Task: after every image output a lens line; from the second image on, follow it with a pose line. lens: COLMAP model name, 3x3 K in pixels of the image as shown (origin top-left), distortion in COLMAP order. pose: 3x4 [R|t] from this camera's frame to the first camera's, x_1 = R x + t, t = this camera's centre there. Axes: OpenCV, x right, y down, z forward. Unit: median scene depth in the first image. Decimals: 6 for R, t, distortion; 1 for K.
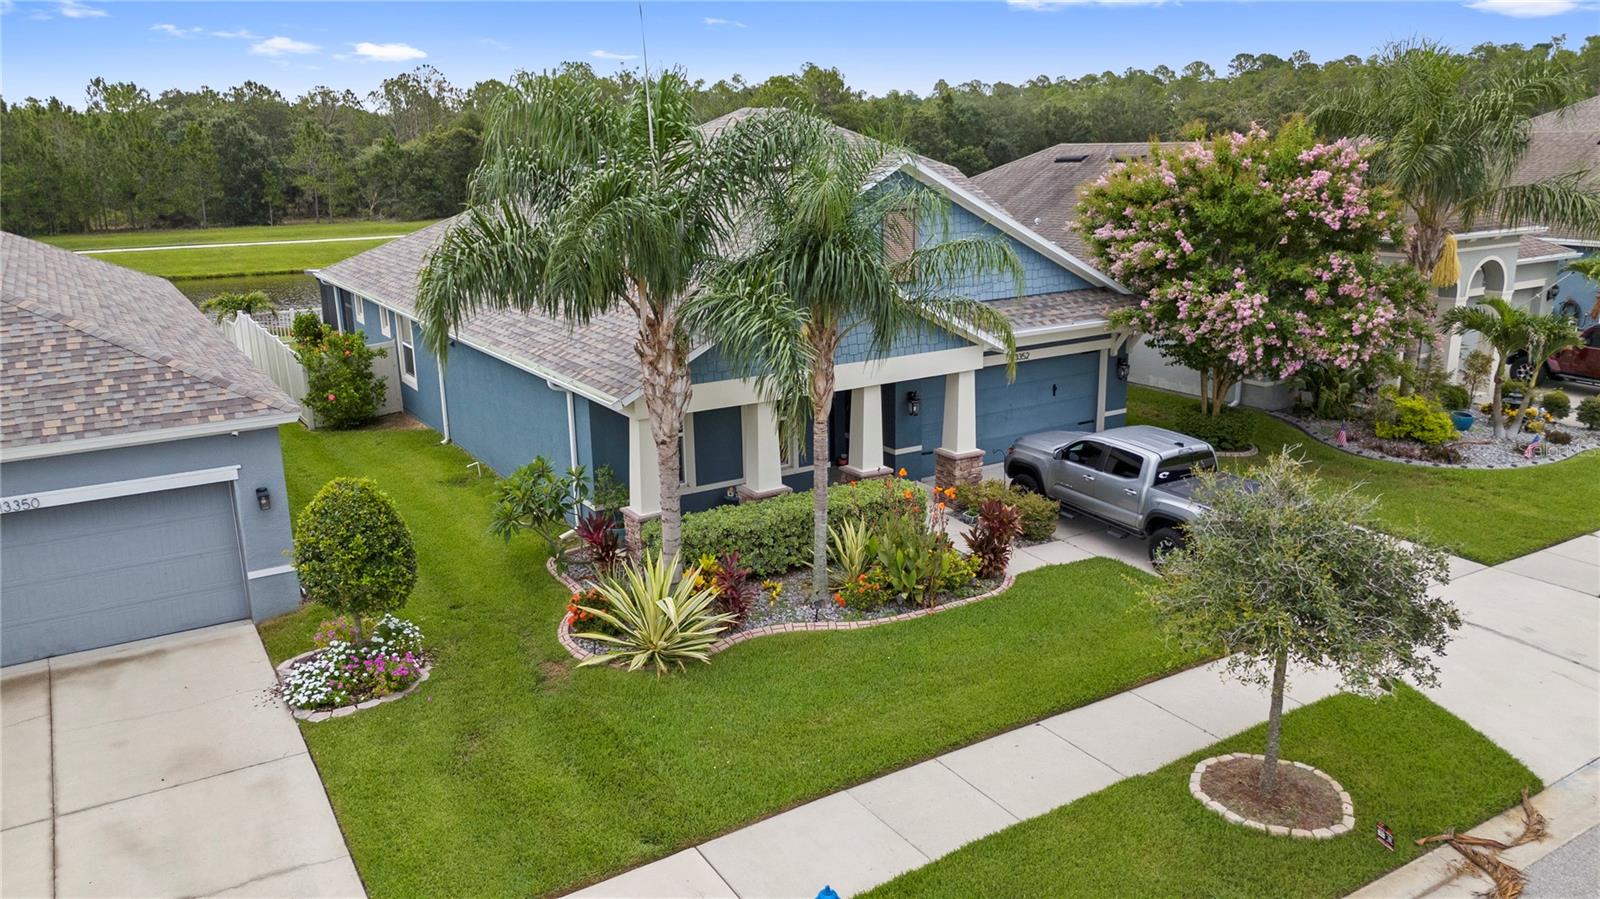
lens RADIAL K [[1204.6, 0, 803.2], [0, 1204.6, 477.5], [0, 0, 1]] dist [0.013388, -0.001169]
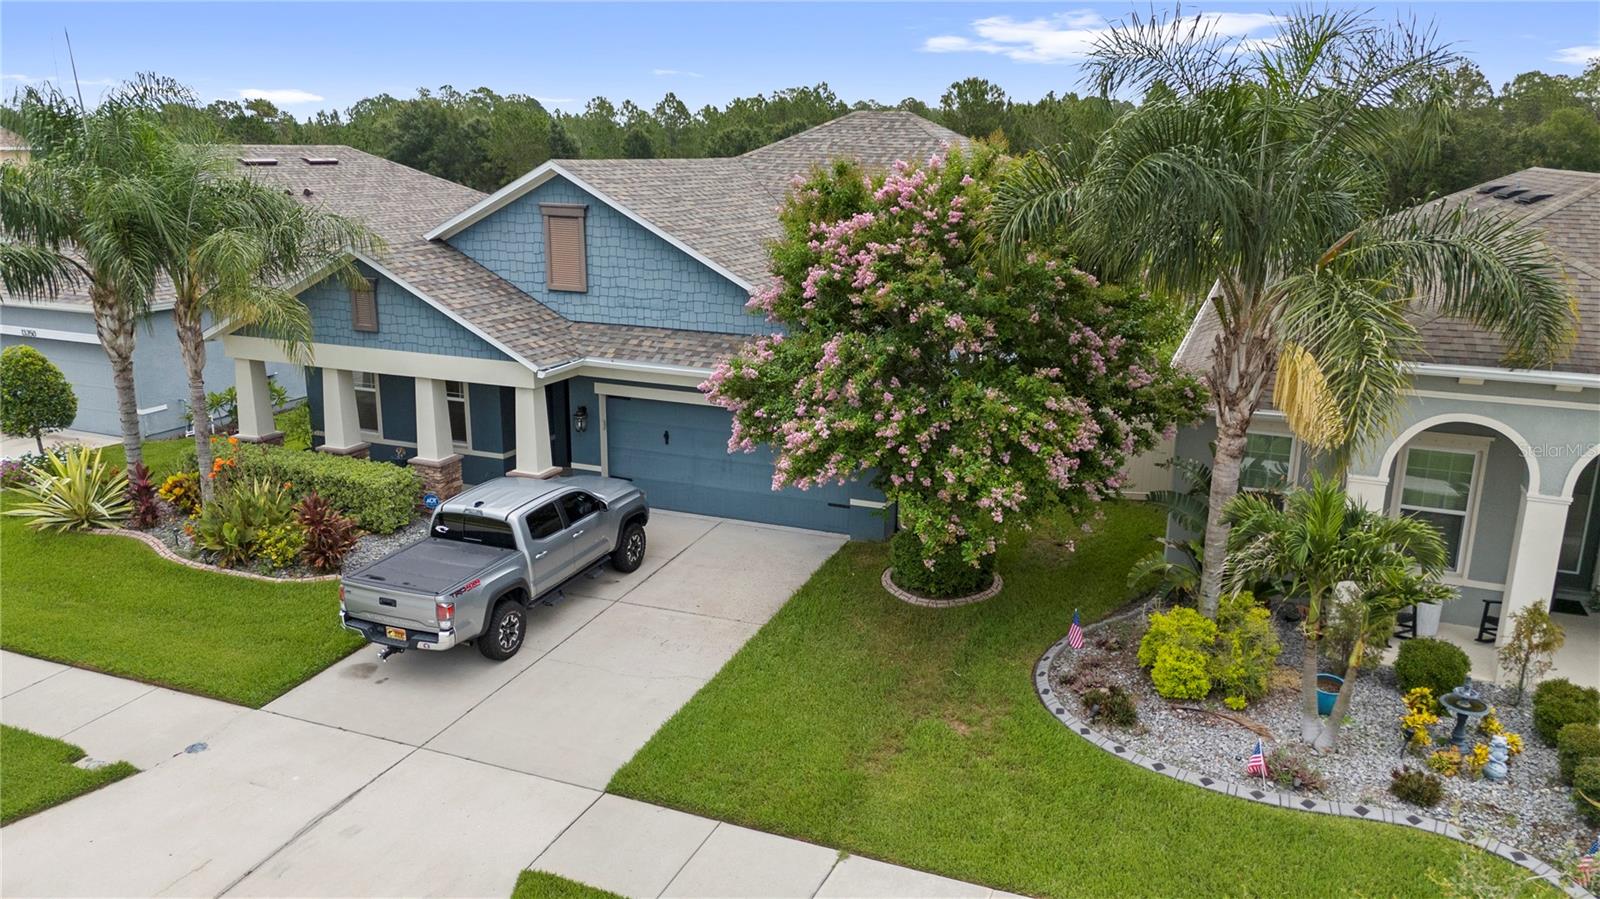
lens RADIAL K [[1165.4, 0, 810.2], [0, 1165.4, 452.1], [0, 0, 1]] dist [0.072250, -0.001192]
pose [[0.595079, 0.233207, -0.769087, 1.060520], [-0.242882, 0.964410, 0.104505, -0.203322], [0.766087, 0.124608, 0.630542, 0.621111]]
